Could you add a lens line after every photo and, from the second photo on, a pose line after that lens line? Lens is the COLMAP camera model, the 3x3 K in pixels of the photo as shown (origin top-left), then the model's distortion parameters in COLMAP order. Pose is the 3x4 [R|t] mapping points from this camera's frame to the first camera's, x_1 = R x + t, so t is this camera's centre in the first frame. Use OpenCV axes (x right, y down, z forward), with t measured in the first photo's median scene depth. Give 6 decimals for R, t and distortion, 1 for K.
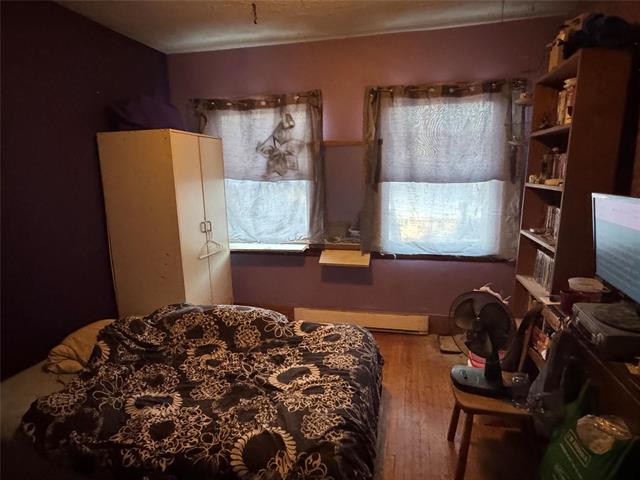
lens RADIAL K [[392.1, 0, 320.5], [0, 392.1, 240.3], [0, 0, 1]] dist [0.000290, -0.000057]
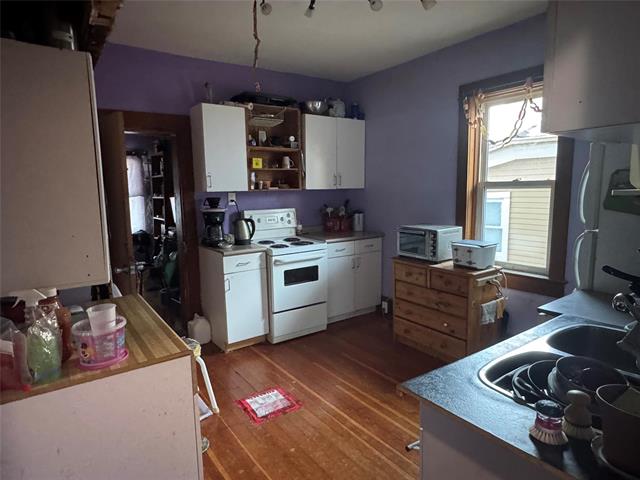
lens RADIAL K [[392.1, 0, 319.9], [0, 392.1, 239.4], [0, 0, 1]] dist [0.000290, -0.000057]
pose [[0.657003, -0.101968, 0.746960, -0.586626], [0.130344, 0.991253, 0.020670, 0.182291], [-0.742534, 0.083782, 0.664548, -1.255468]]
